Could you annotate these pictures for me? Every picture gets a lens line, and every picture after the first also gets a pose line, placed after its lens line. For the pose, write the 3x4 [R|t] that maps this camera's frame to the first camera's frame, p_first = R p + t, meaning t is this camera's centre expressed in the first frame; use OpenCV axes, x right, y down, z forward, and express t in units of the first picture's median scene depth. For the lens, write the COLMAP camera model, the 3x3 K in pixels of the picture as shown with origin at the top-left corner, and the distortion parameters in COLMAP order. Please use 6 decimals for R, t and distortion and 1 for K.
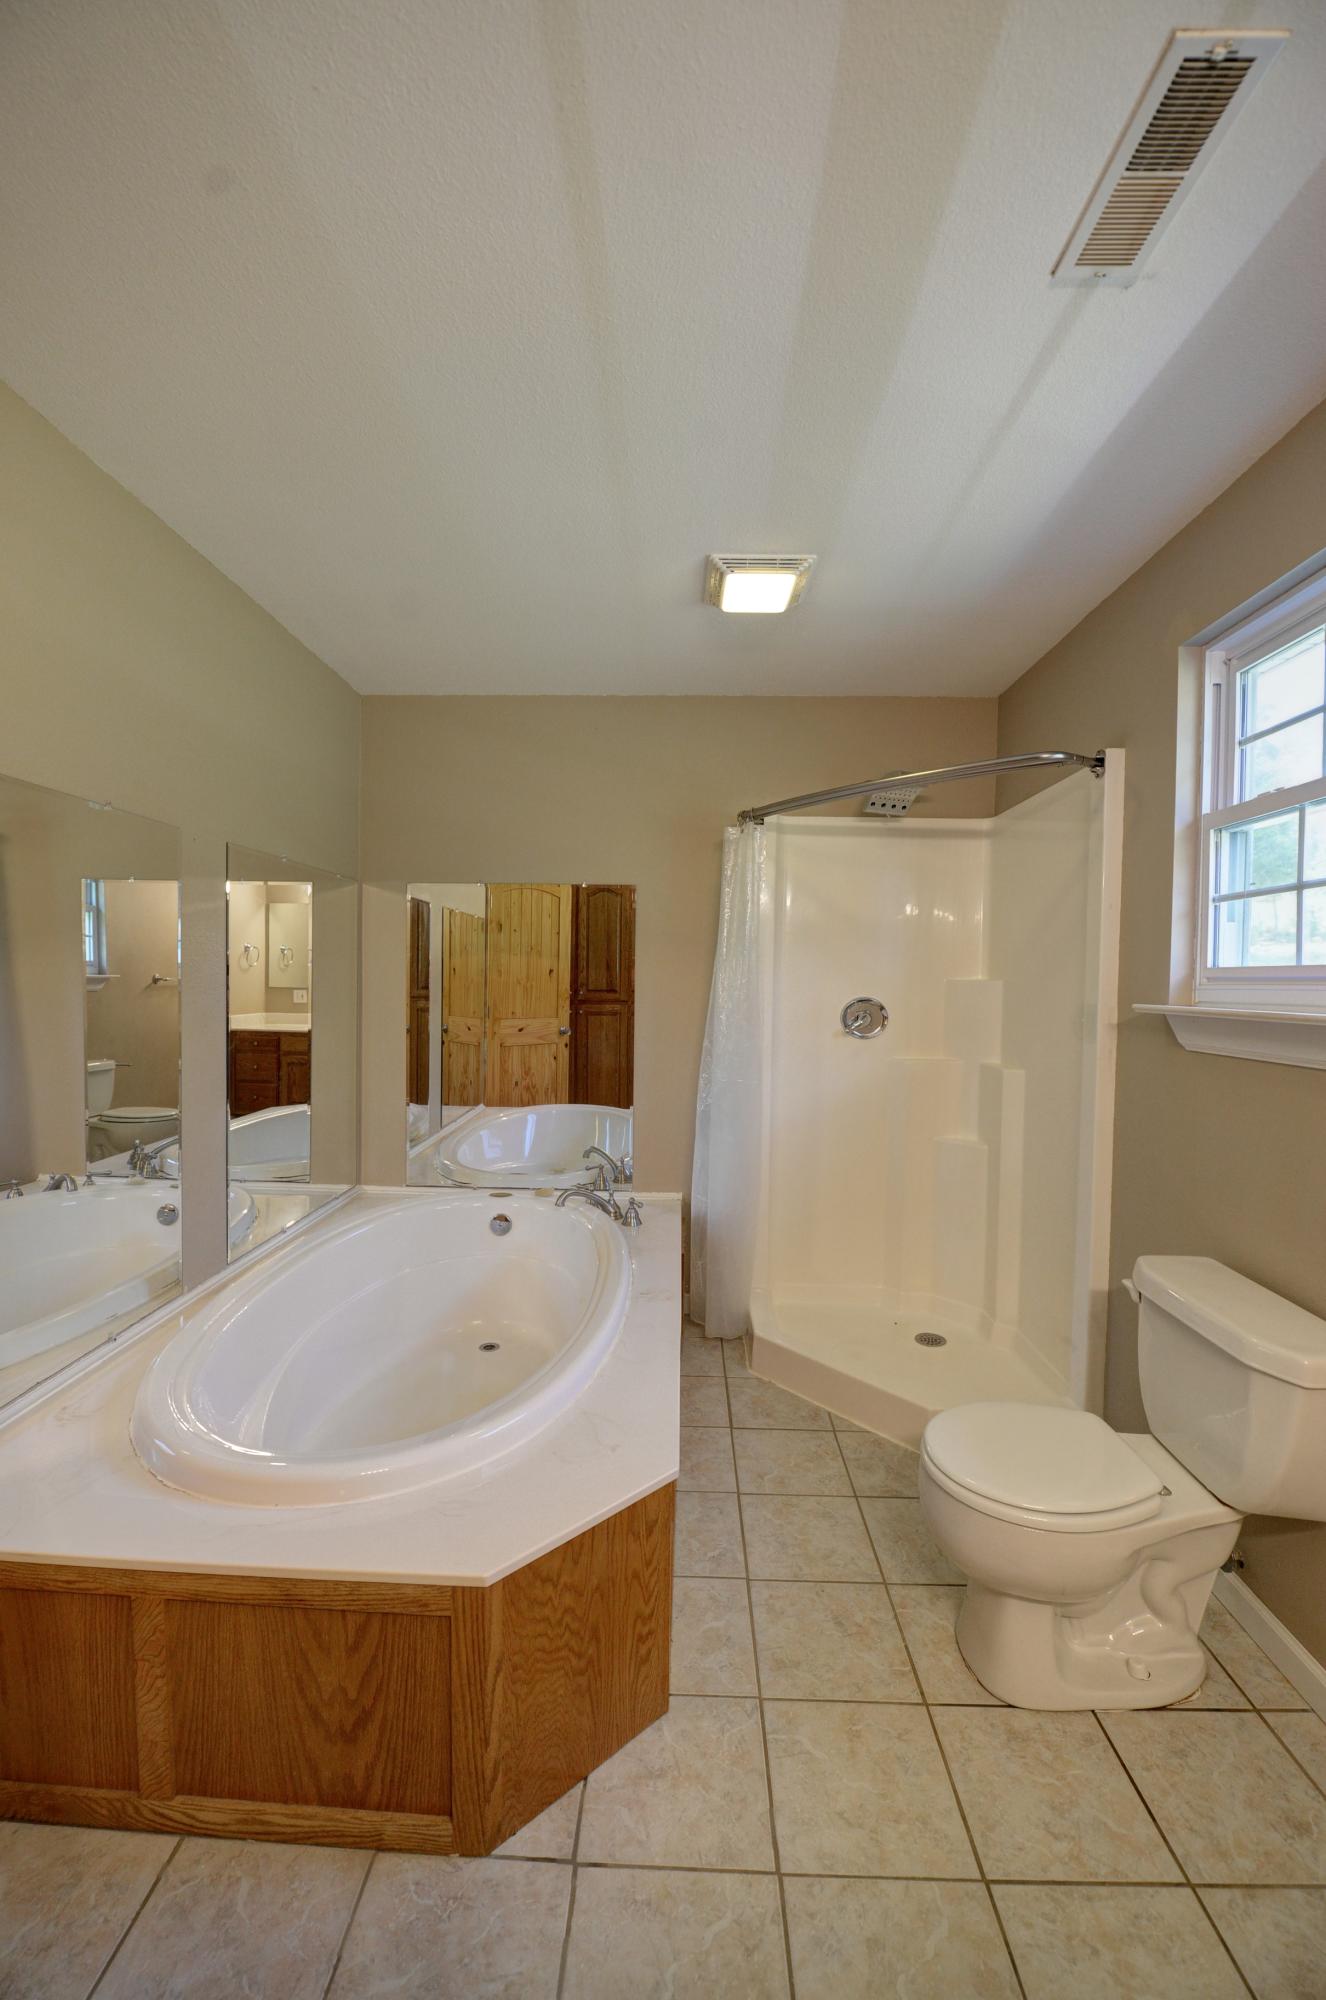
lens RADIAL K [[792.5, 0, 663.0], [0, 792.5, 1000.0], [0, 0, 1]] dist [0.000743, -0.000121]
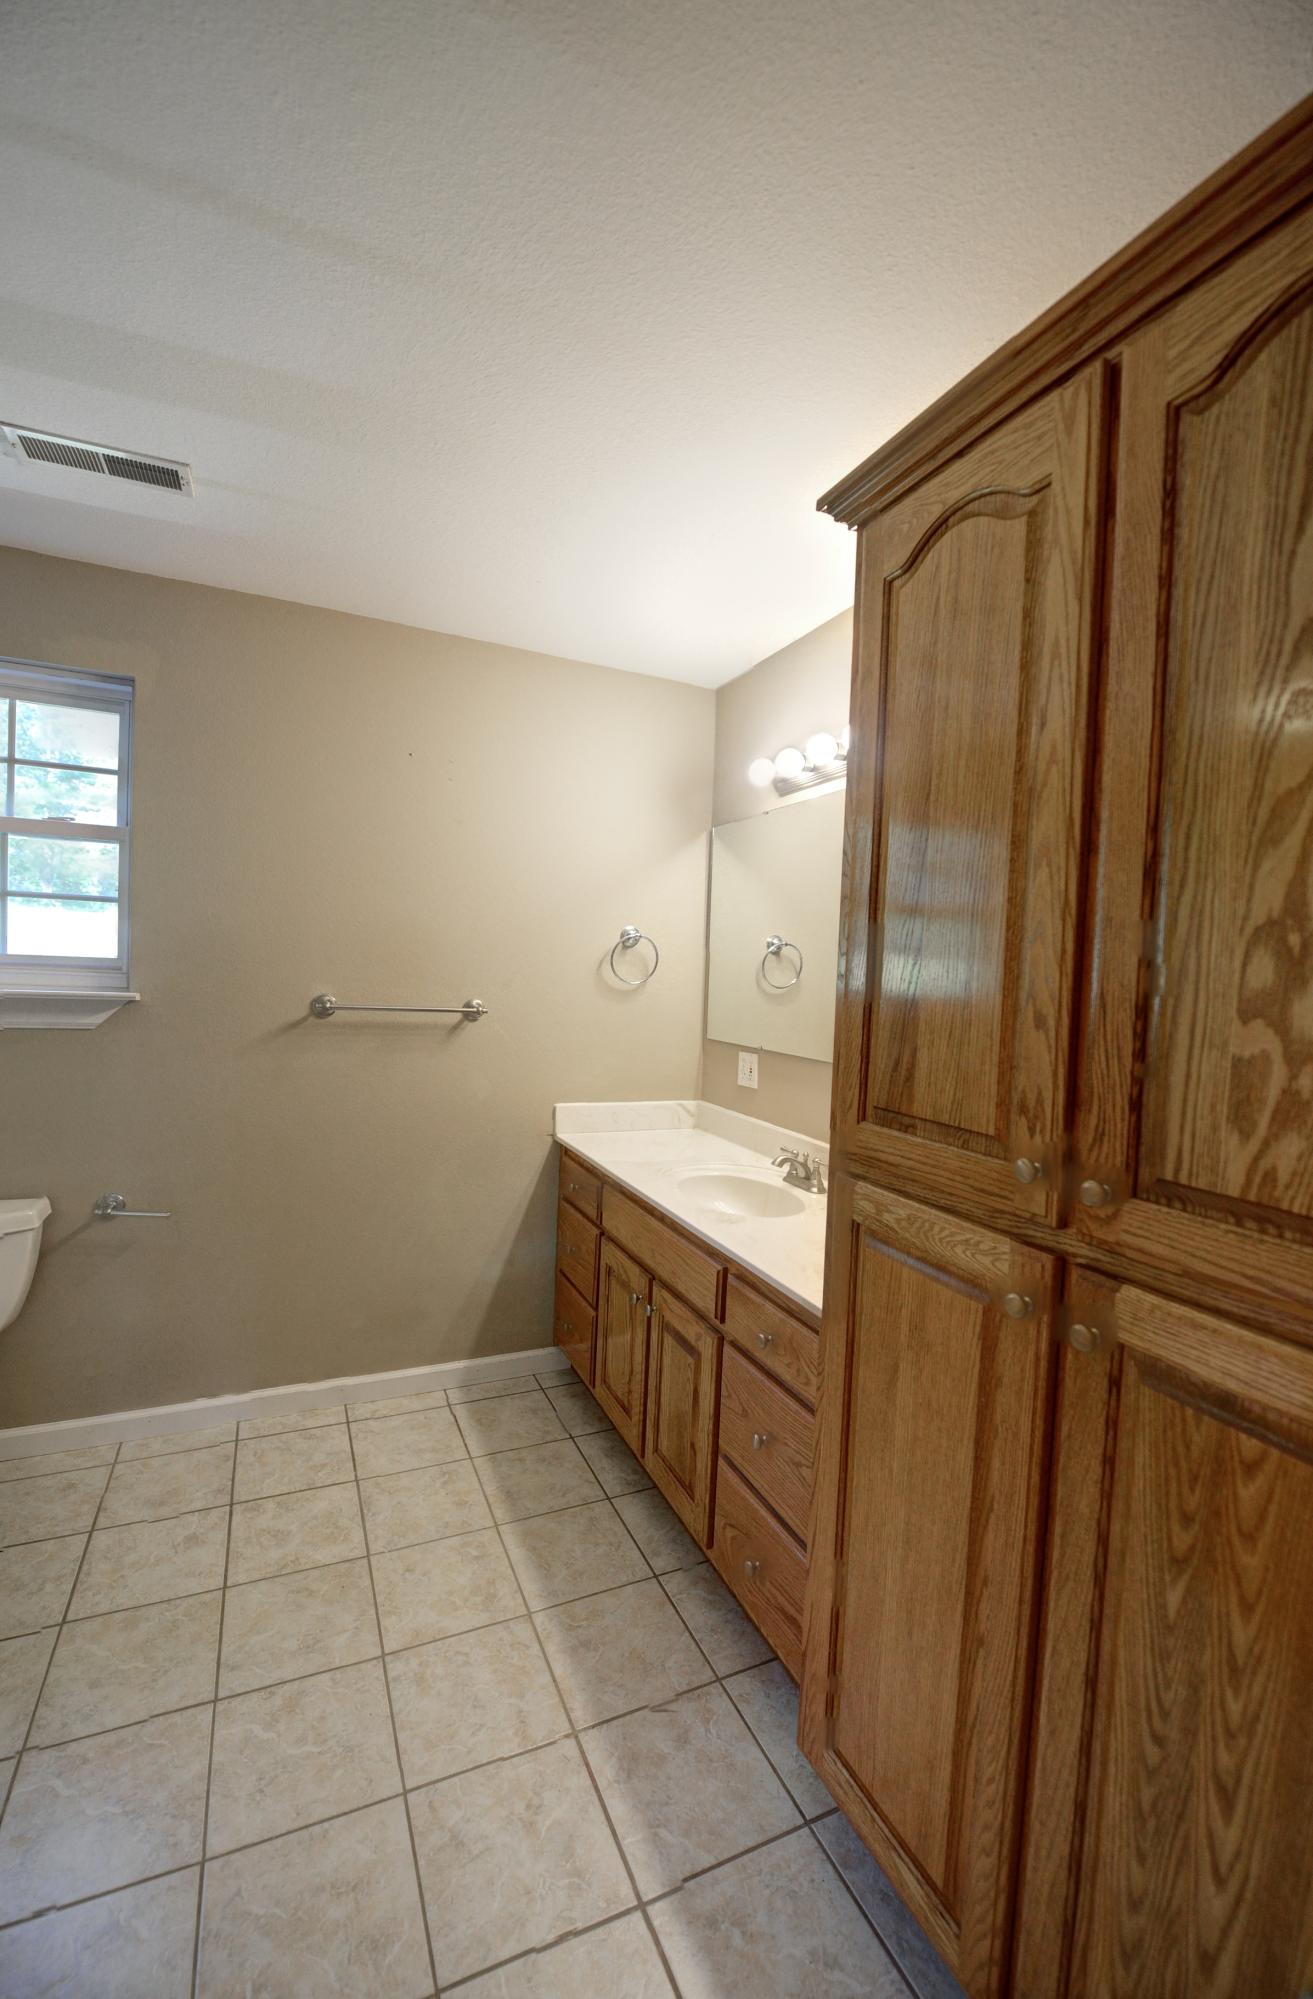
lens RADIAL K [[837.9, 0, 656.5], [0, 837.9, 999.5], [0, 0, 1]] dist [-0.039879, -0.000089]
pose [[0.437848, 0.032840, -0.898449, -0.129845], [-0.062827, 0.998007, 0.005861, -0.039720], [0.896851, 0.053881, 0.439039, 0.856393]]
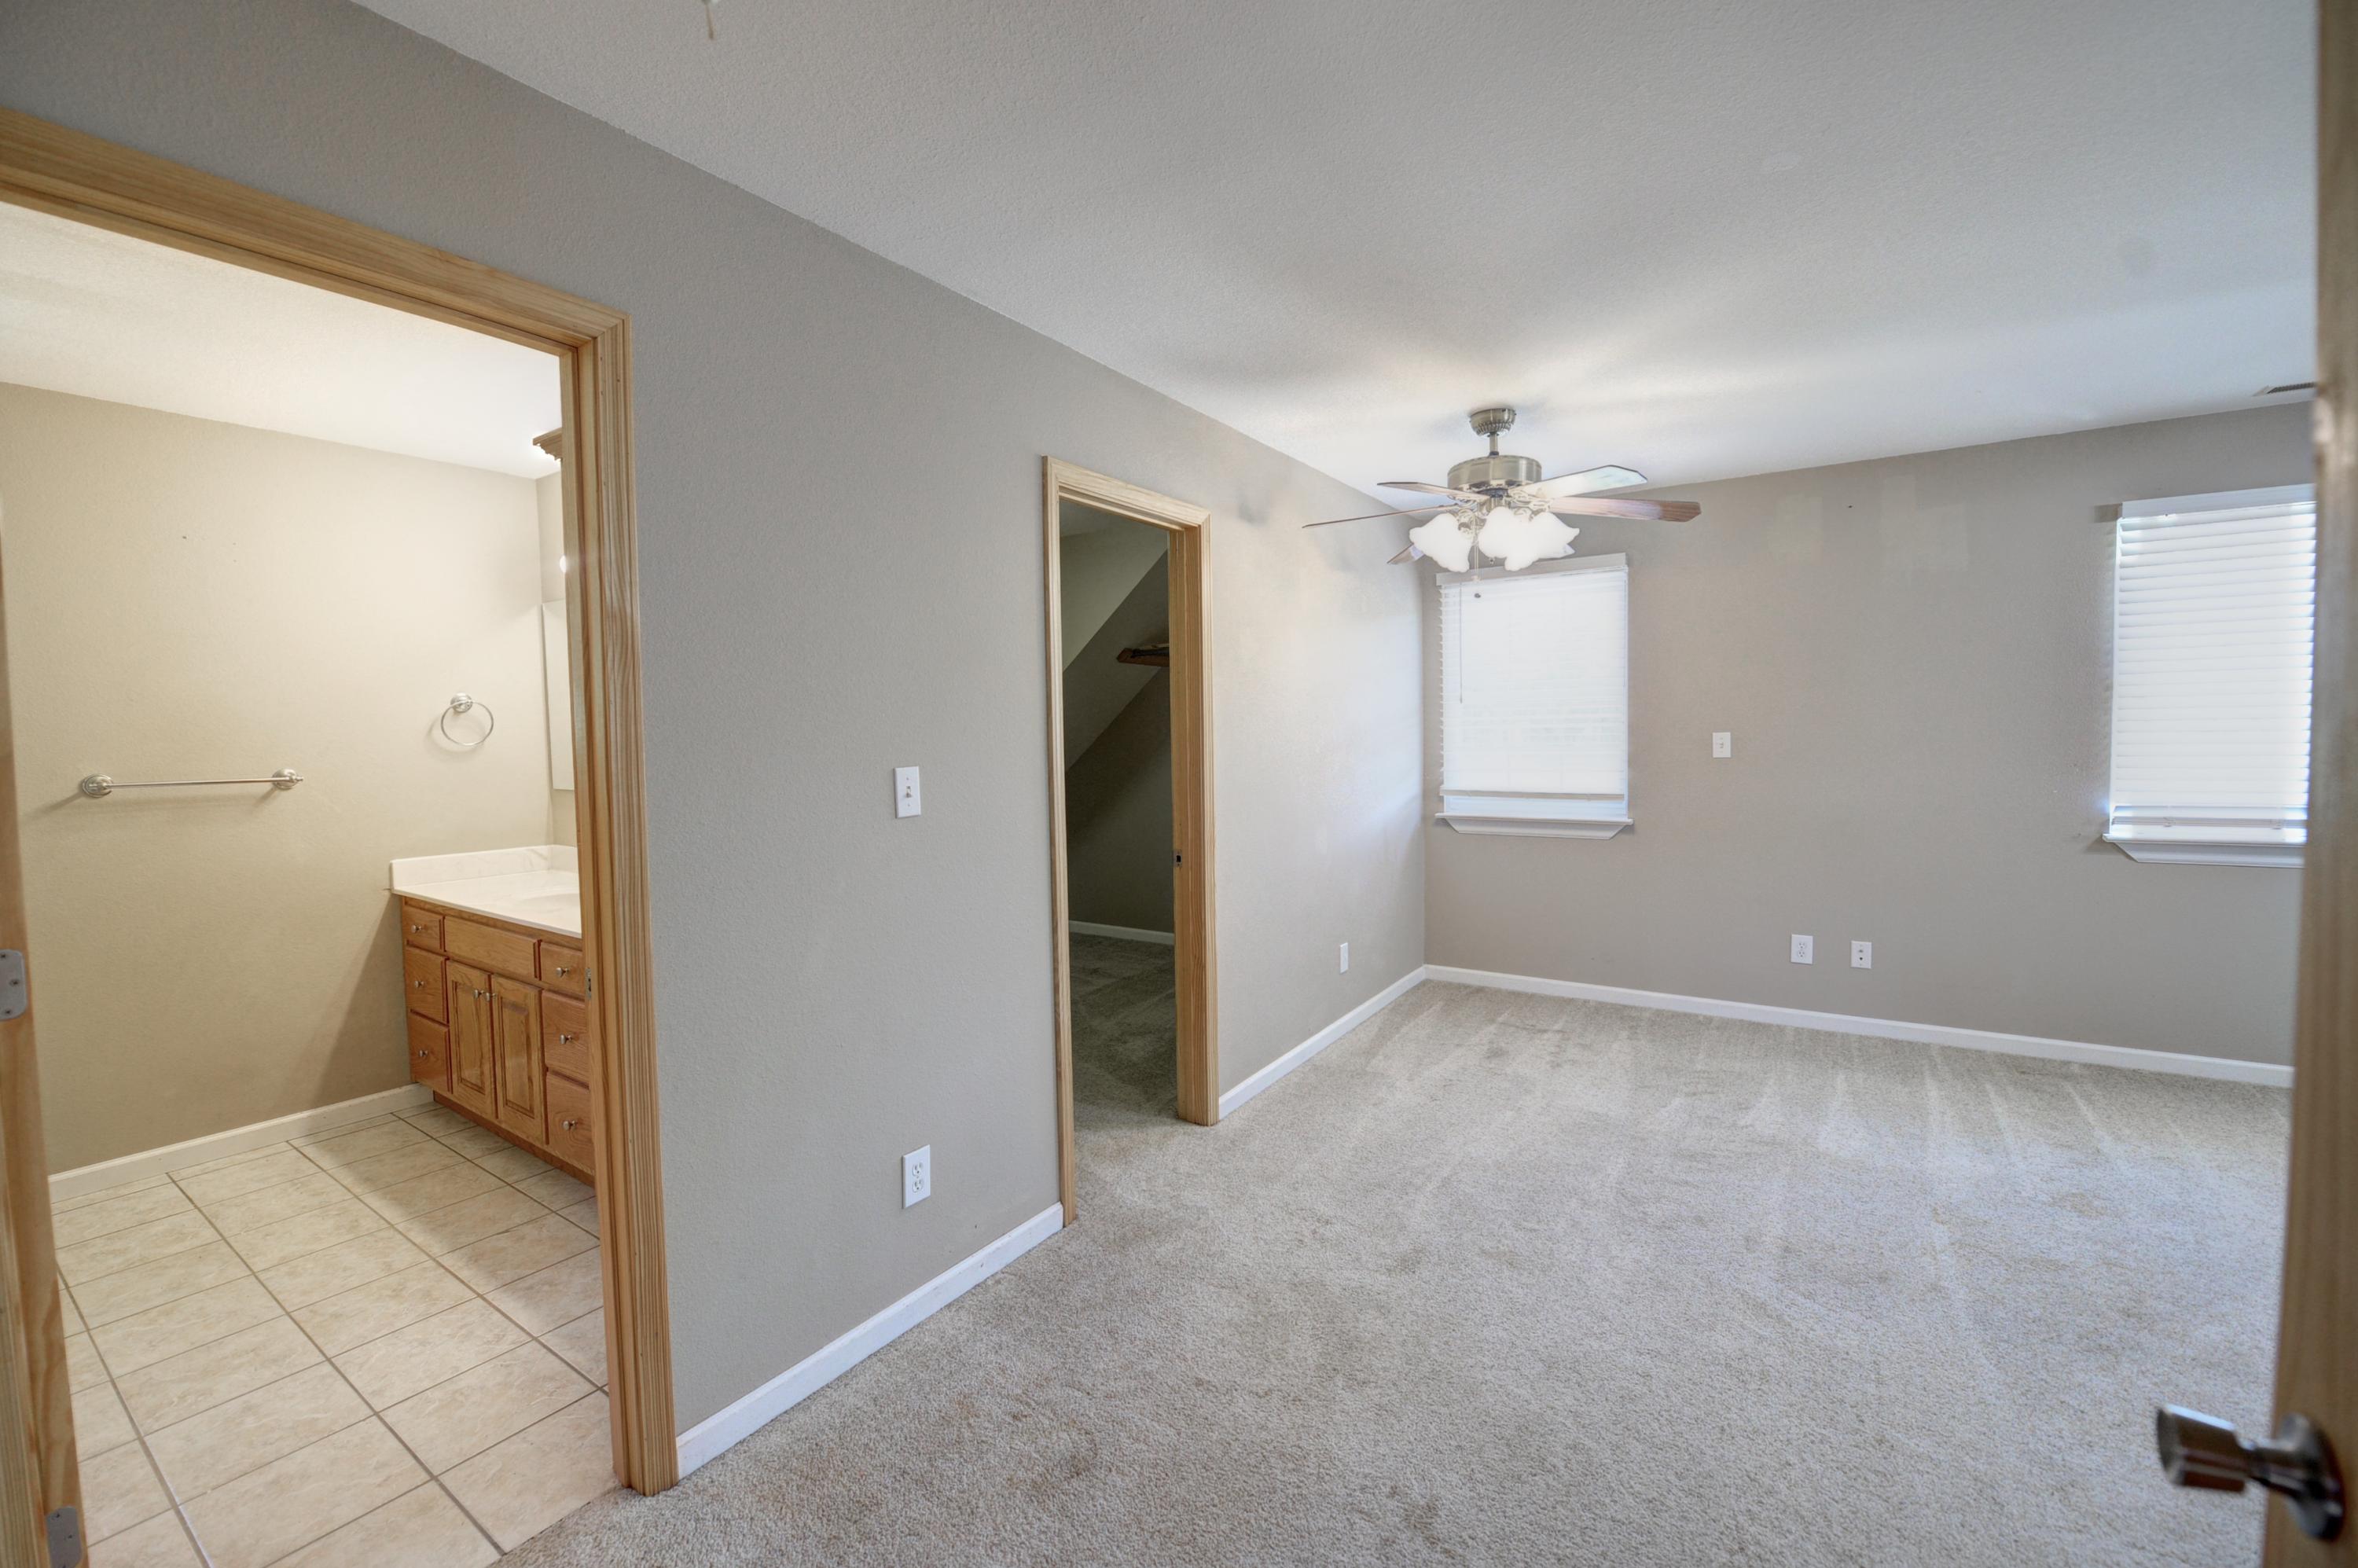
lens RADIAL K [[981.8, 0, 1182.2], [0, 981.8, 771.3], [0, 0, 1]] dist [-0.022549, -0.000655]
pose [[0.842995, -0.003897, -0.537908, 0.142325], [0.010787, 0.999895, 0.009661, -0.029809], [0.537814, -0.013947, 0.842948, 0.780471]]
